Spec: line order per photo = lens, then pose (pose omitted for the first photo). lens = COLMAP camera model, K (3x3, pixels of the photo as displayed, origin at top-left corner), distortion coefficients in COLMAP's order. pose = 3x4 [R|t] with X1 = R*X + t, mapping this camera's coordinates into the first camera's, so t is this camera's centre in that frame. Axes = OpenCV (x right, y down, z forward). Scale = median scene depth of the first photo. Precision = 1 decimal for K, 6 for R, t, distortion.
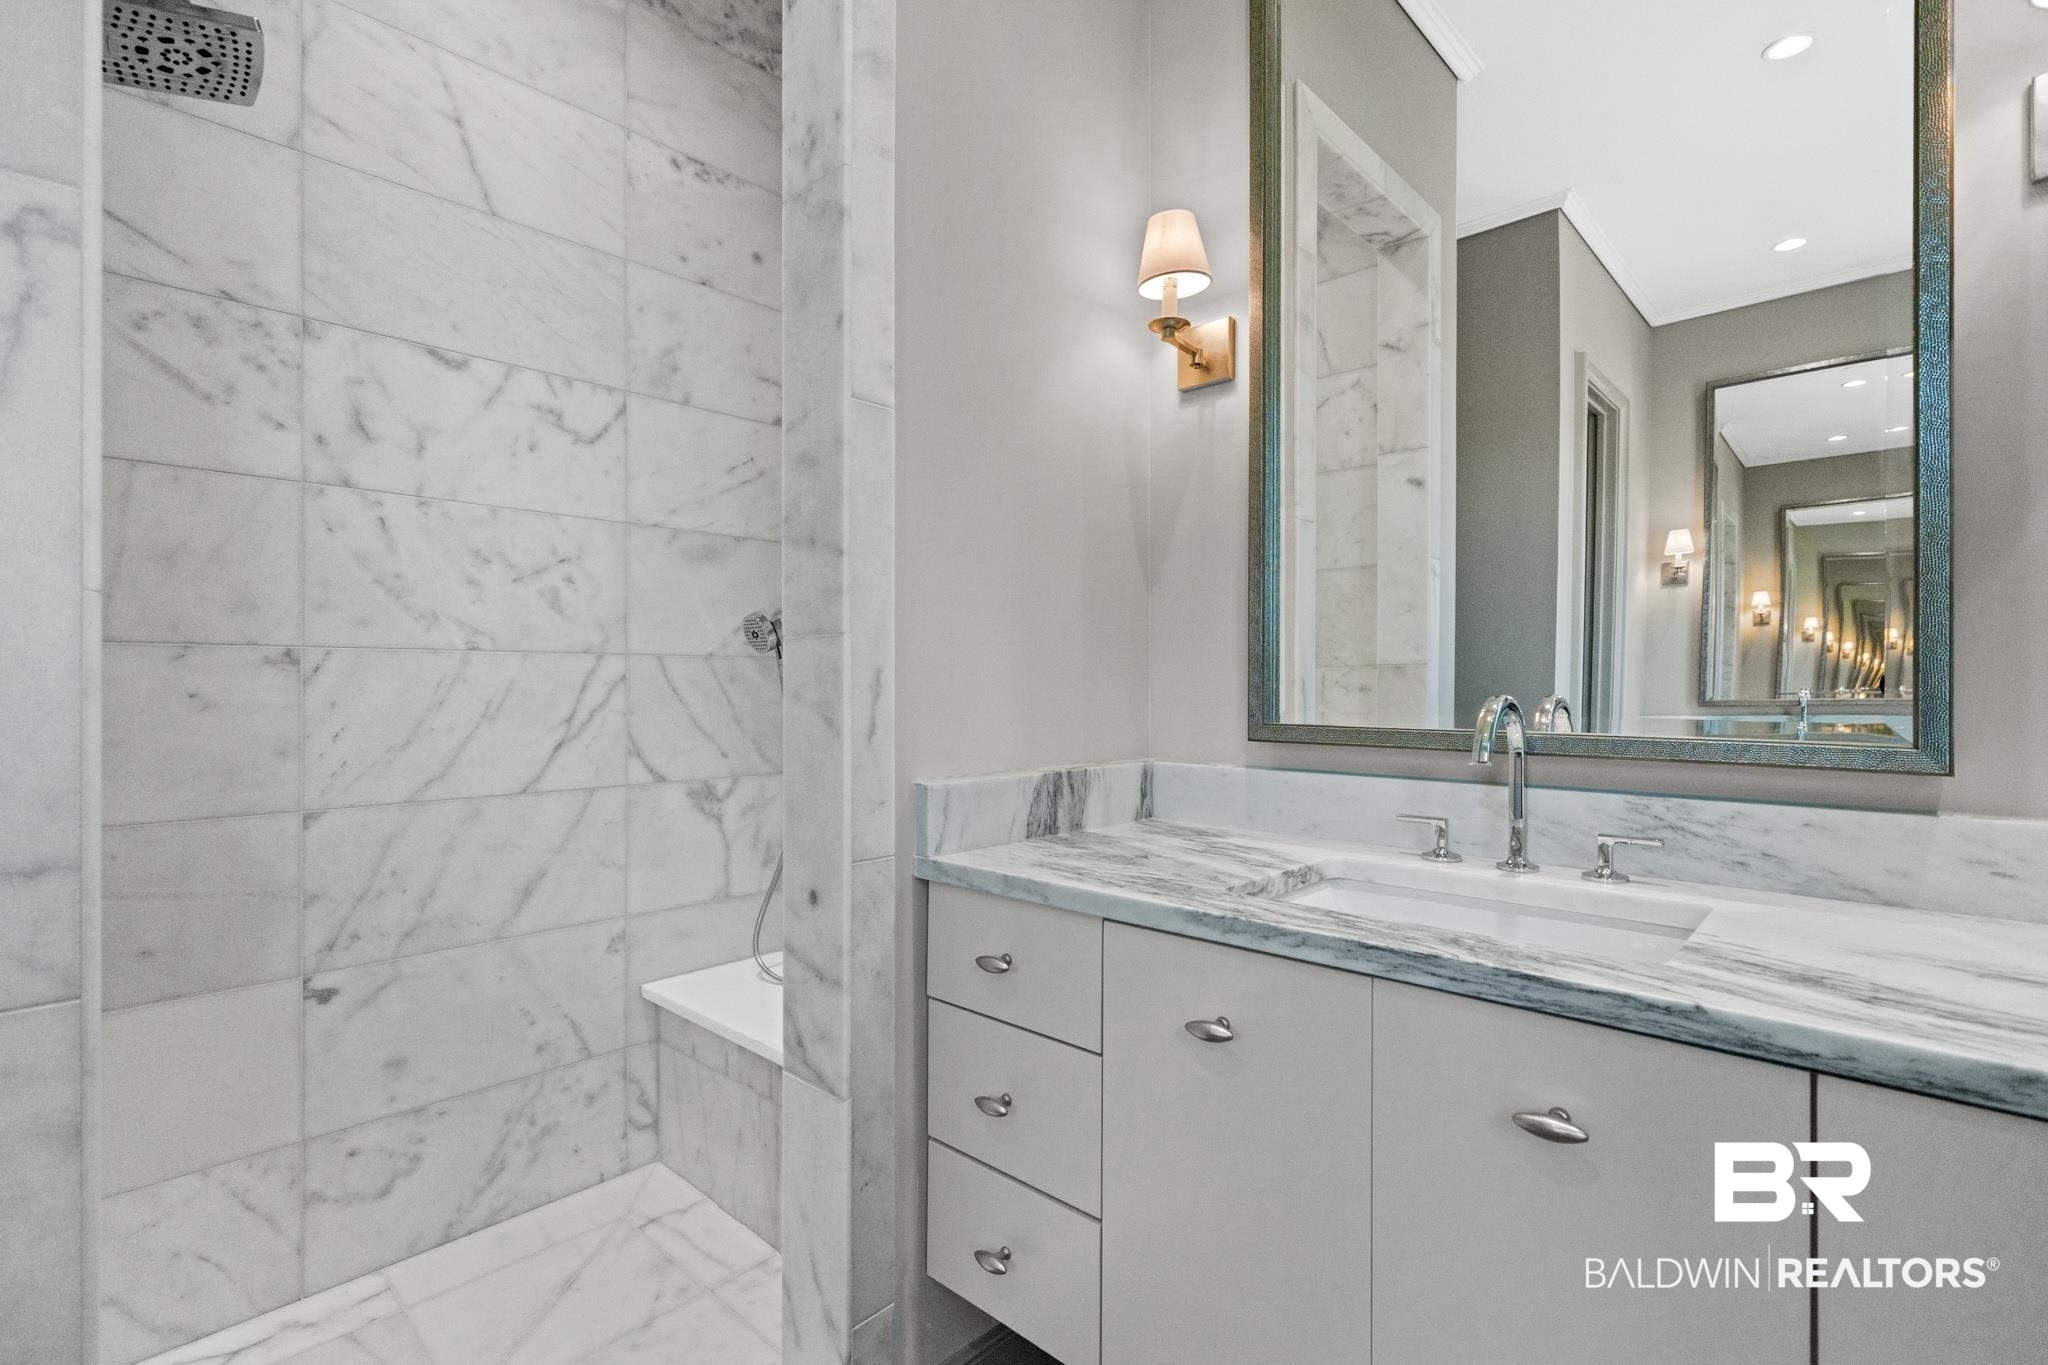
lens RADIAL K [[944.6, 0, 1025.0], [0, 944.6, 689.9], [0, 0, 1]] dist [0.000018, 0.000139]
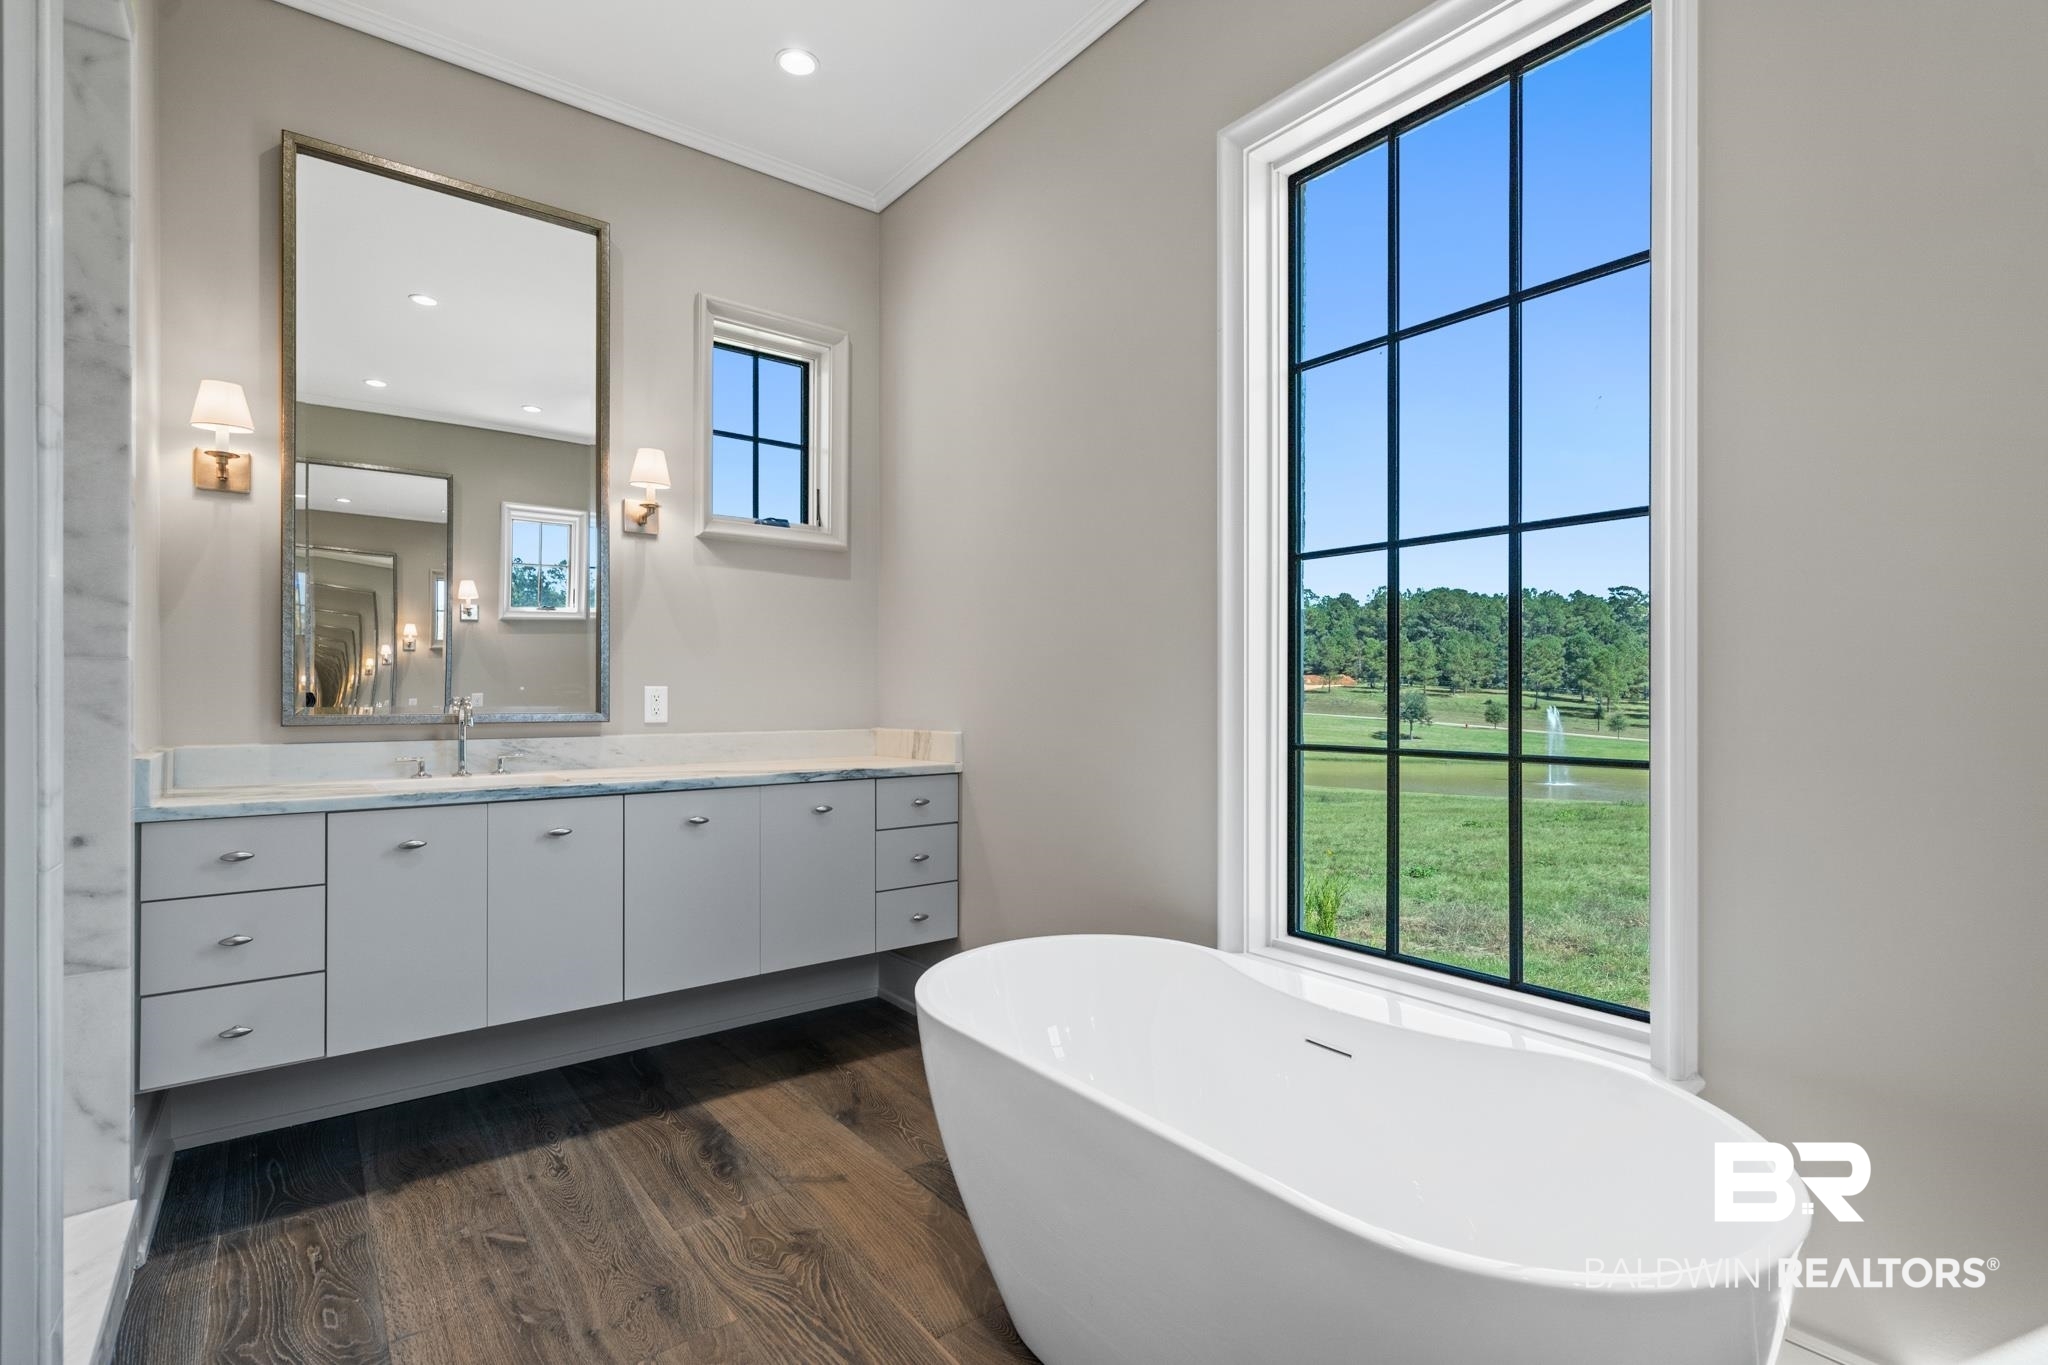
lens RADIAL K [[944.6, 0, 1025.0], [0, 944.6, 689.9], [0, 0, 1]] dist [0.000018, 0.000139]
pose [[0.163097, 0.002648, 0.986607, -1.432070], [0.004547, 0.999984, -0.003436, 0.003699], [-0.986600, 0.005047, 0.163082, -0.649881]]
